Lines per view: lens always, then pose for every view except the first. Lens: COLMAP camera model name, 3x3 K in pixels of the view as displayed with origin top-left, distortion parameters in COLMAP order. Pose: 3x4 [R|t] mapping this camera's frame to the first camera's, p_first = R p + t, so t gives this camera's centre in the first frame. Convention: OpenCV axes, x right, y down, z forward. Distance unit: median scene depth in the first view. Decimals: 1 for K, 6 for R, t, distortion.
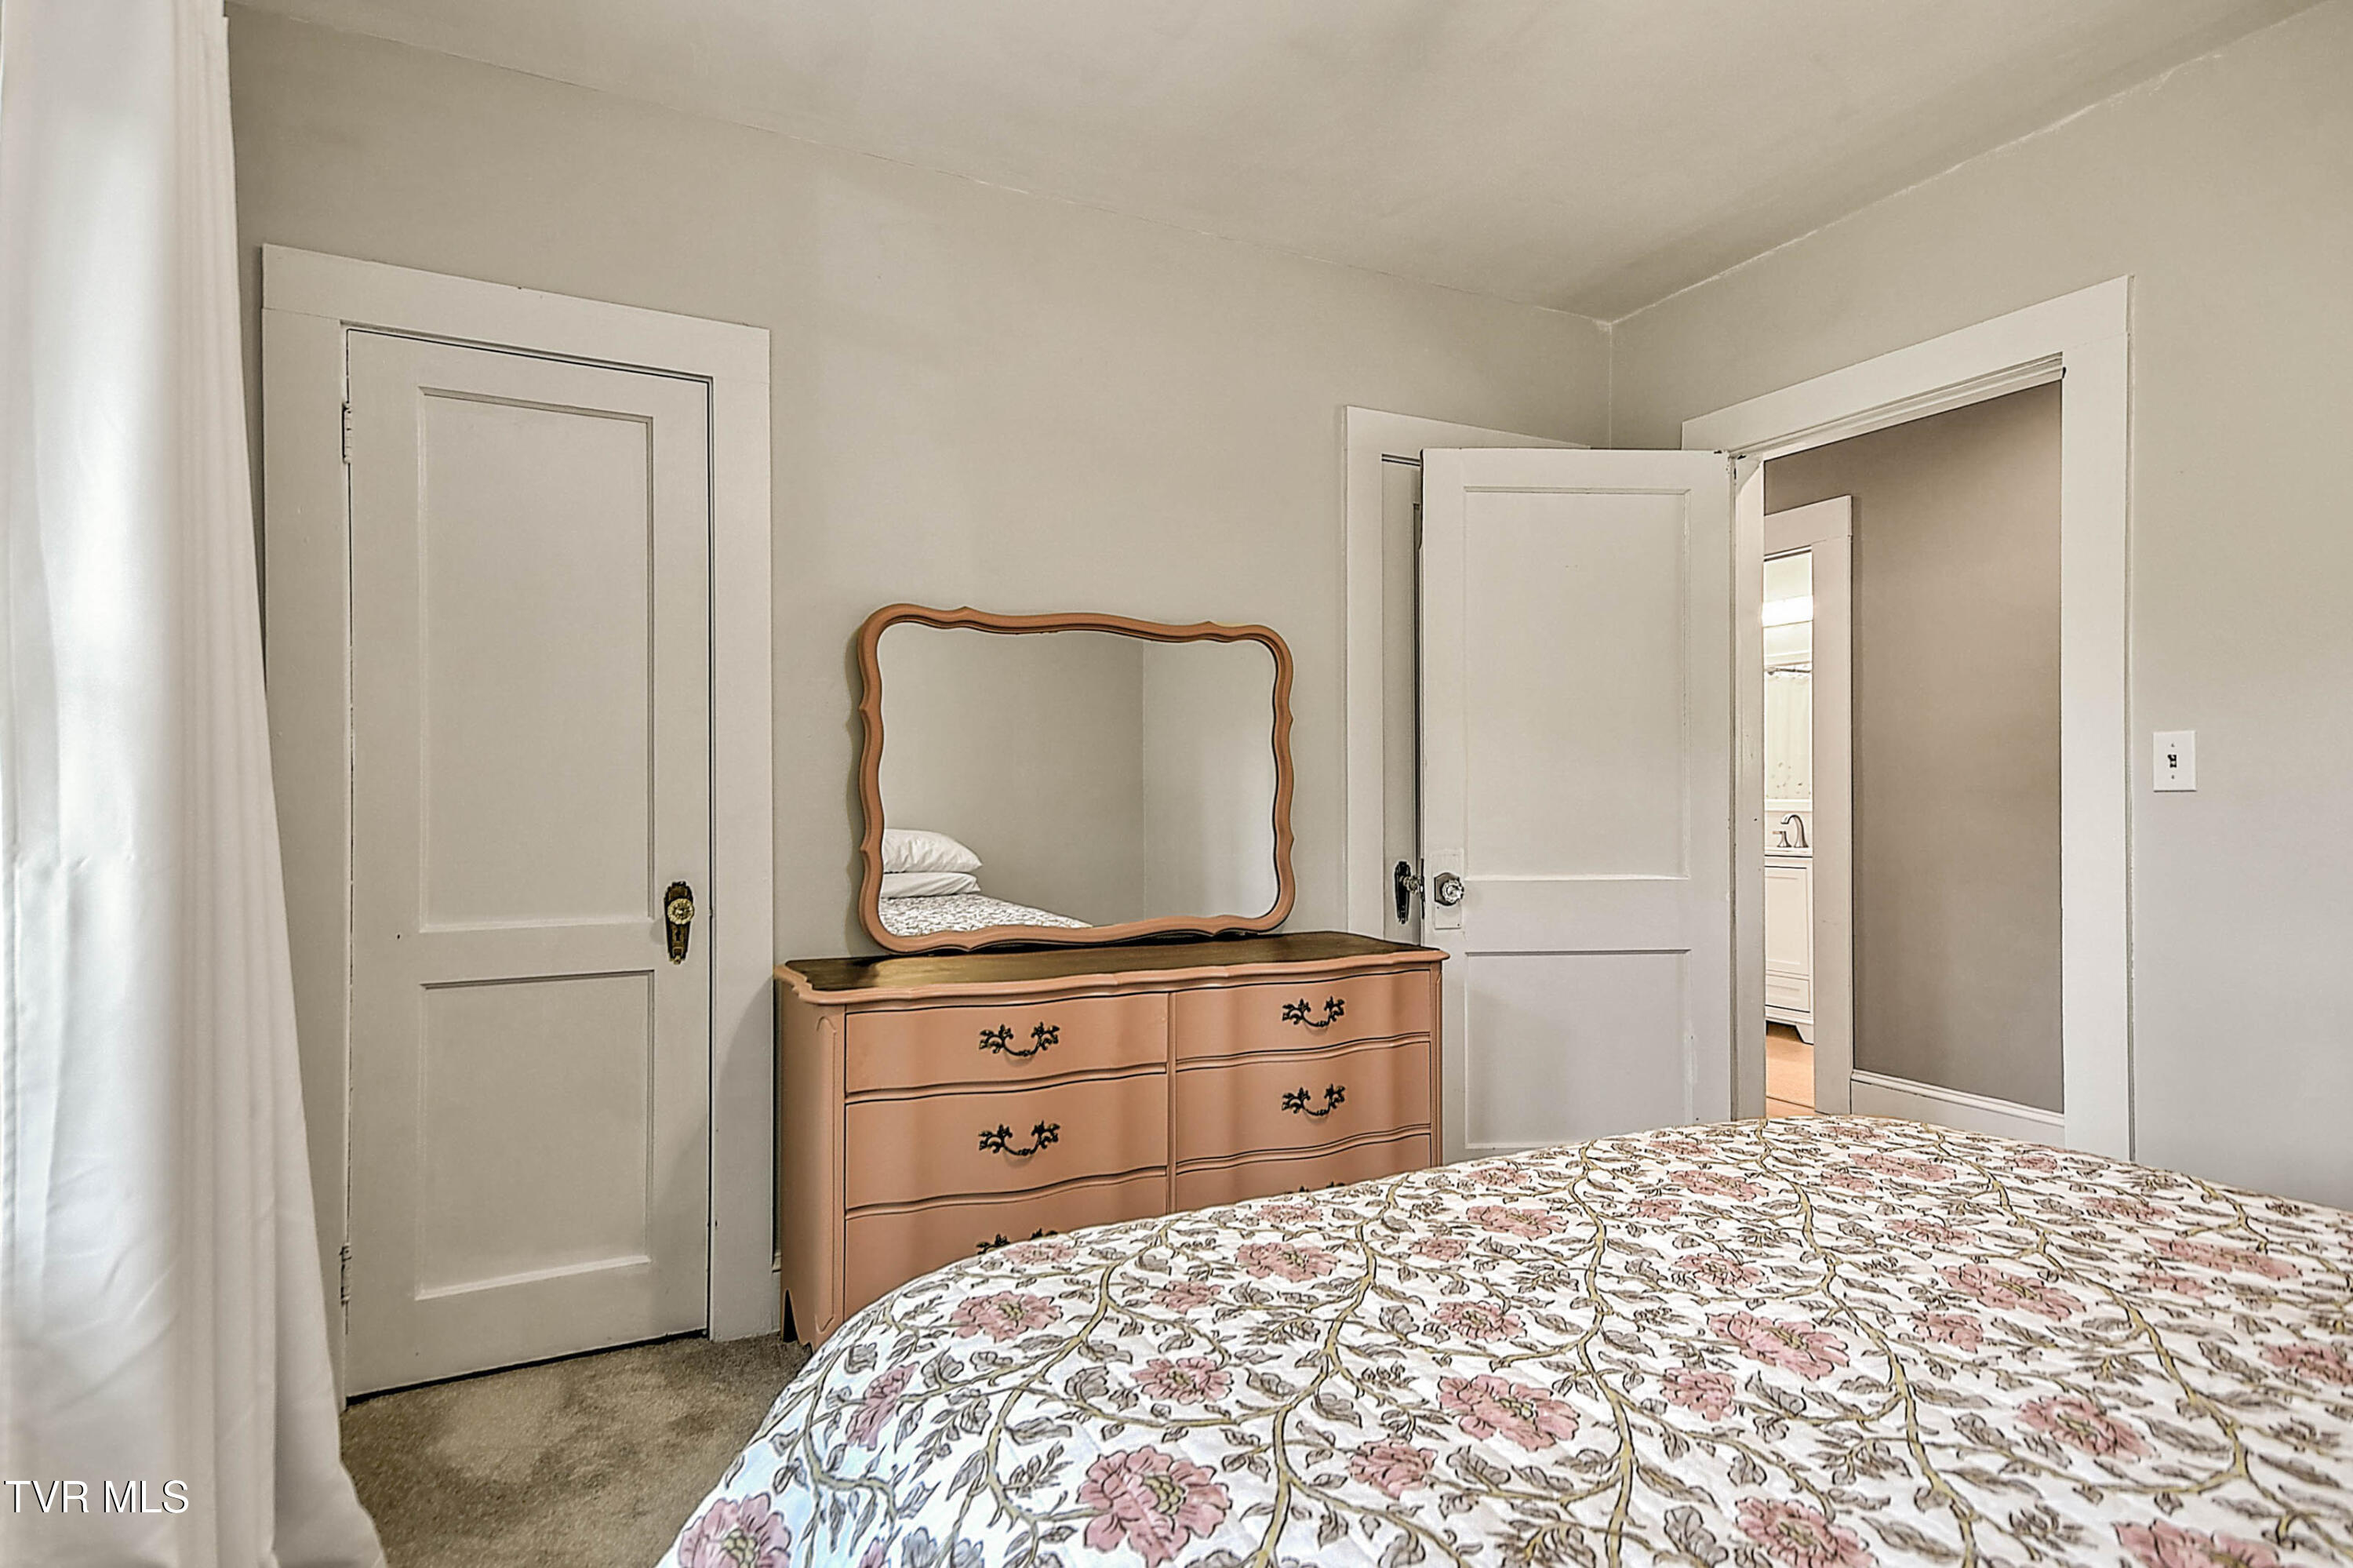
lens RADIAL K [[1231.5, 0, 1173.3], [0, 1231.5, 782.9], [0, 0, 1]] dist [0.024008, 0.001729]
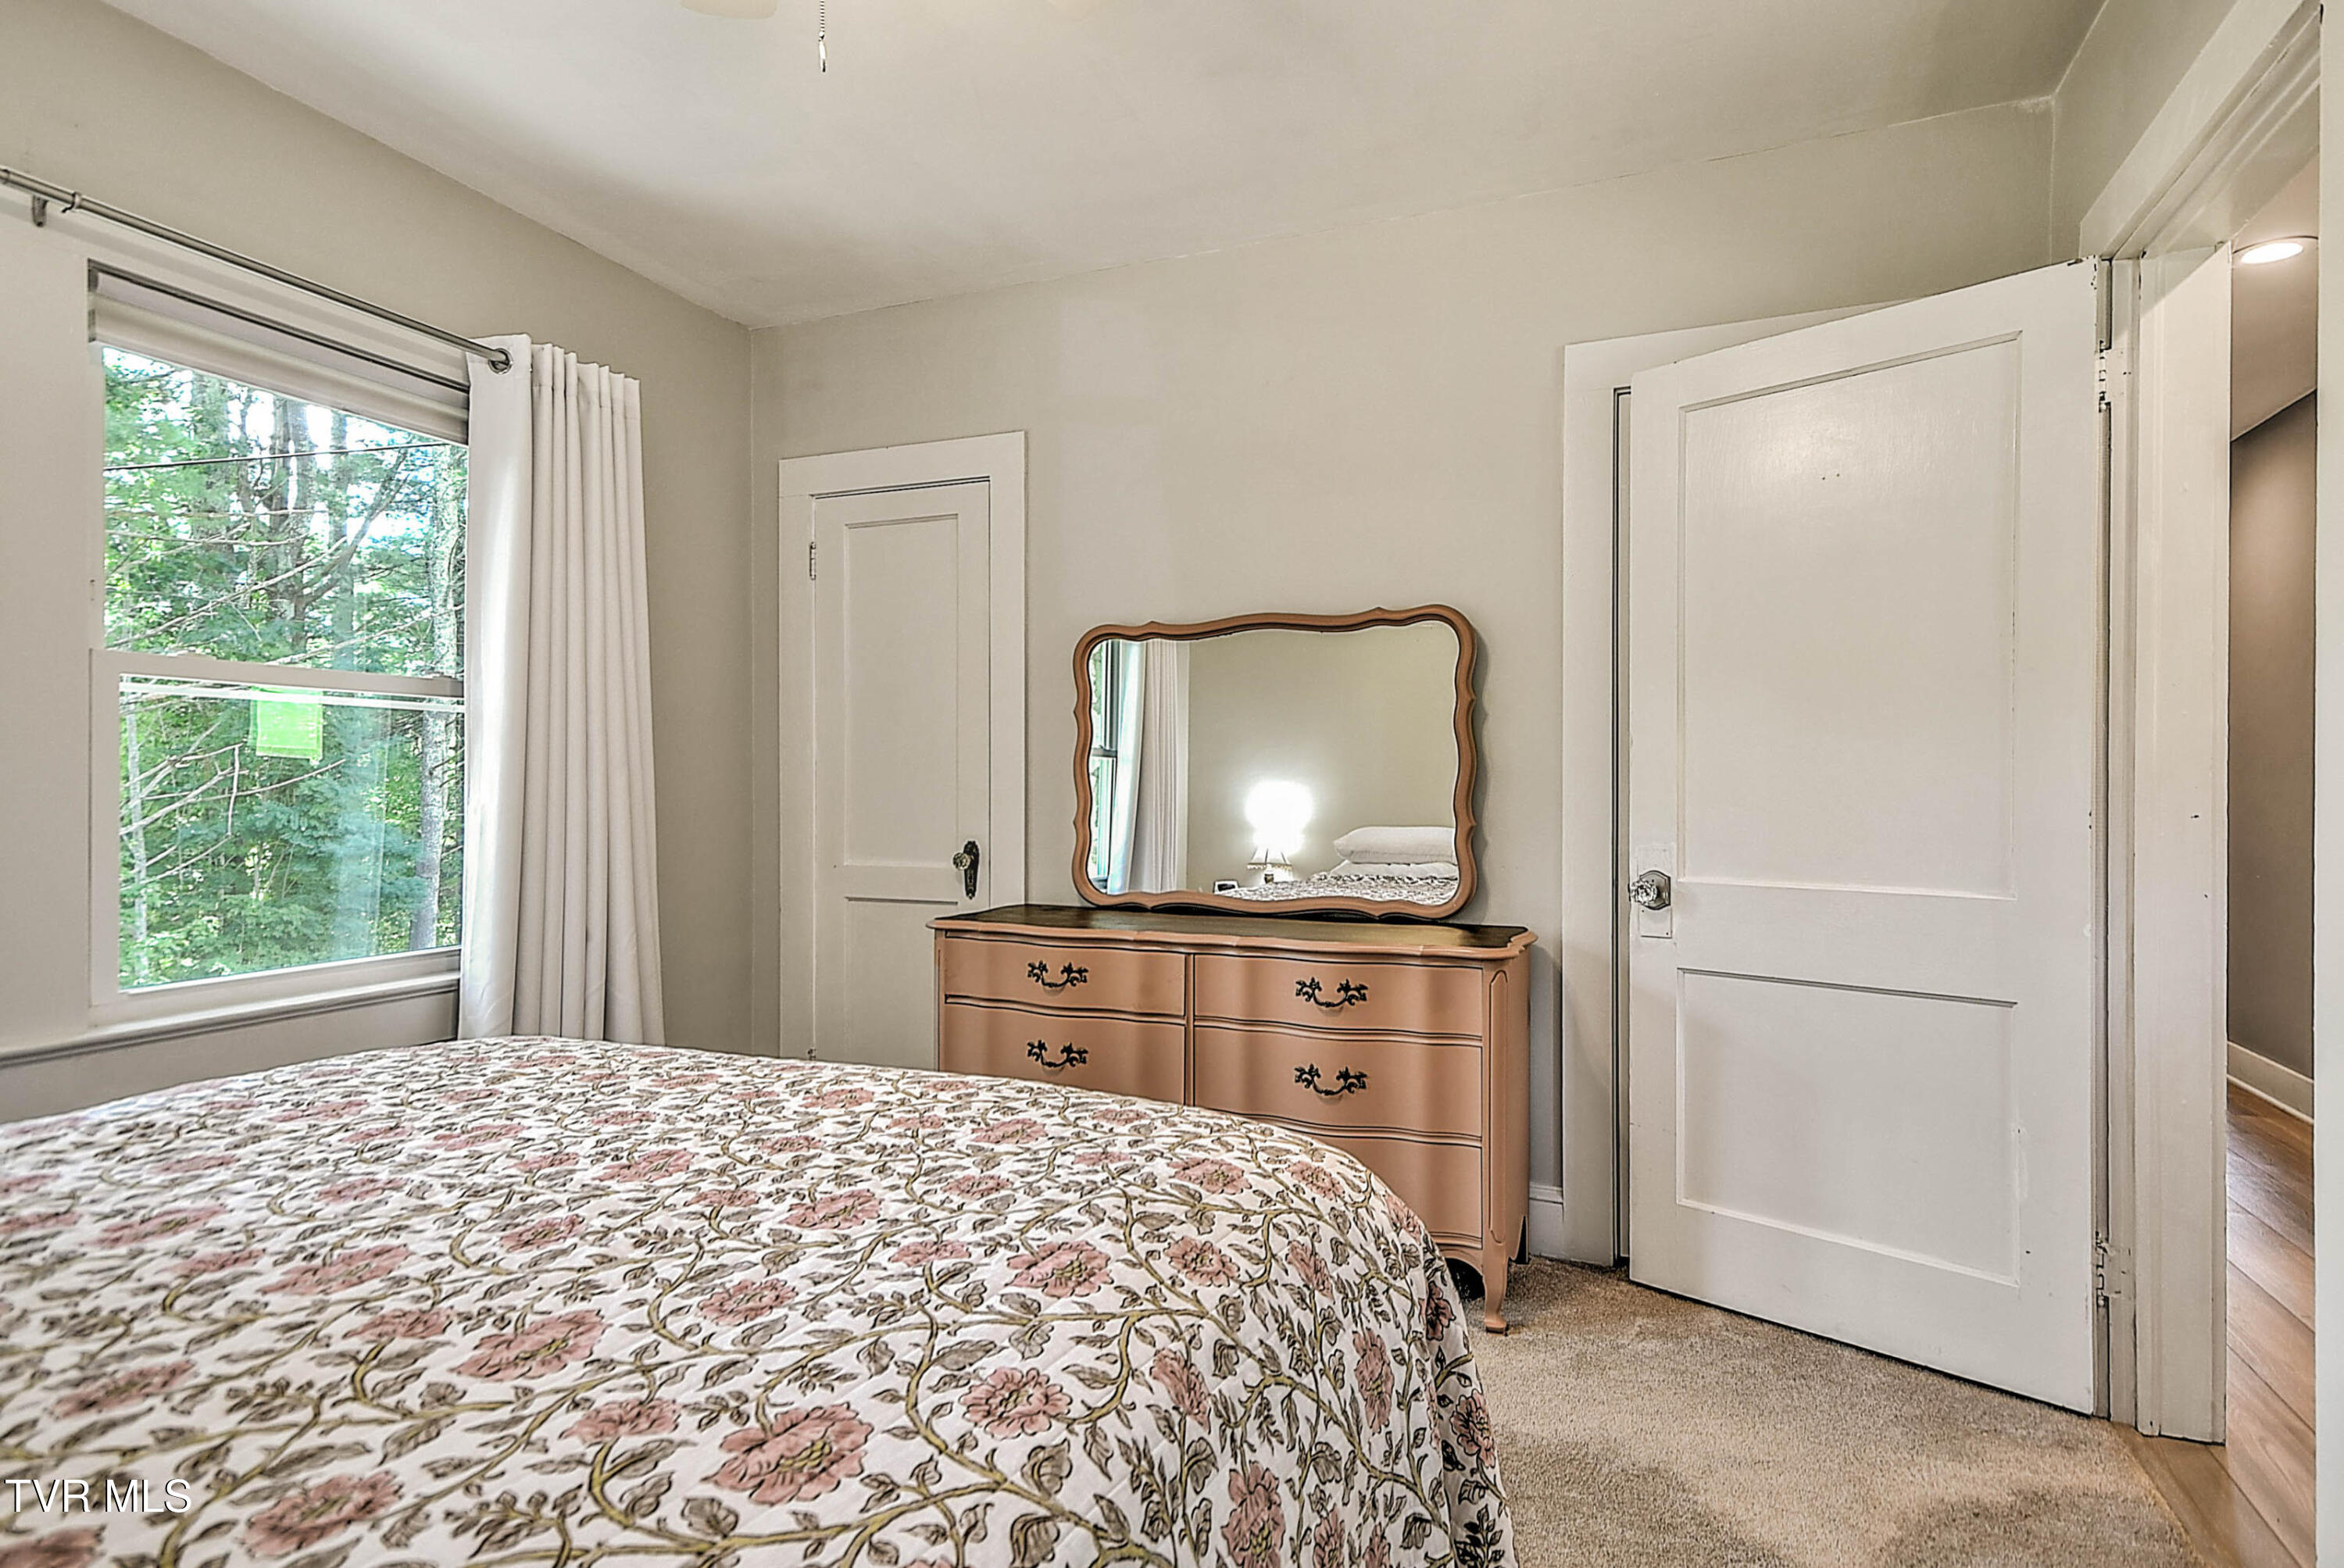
lens RADIAL K [[1226.7, 0, 1169.4], [0, 1226.7, 786.7], [0, 0, 1]] dist [0.024008, 0.001729]
pose [[0.662711, 0.001919, -0.748873, 0.779603], [0.002148, 0.999988, 0.004463, 0.013062], [0.748872, -0.004566, 0.662699, 0.239581]]
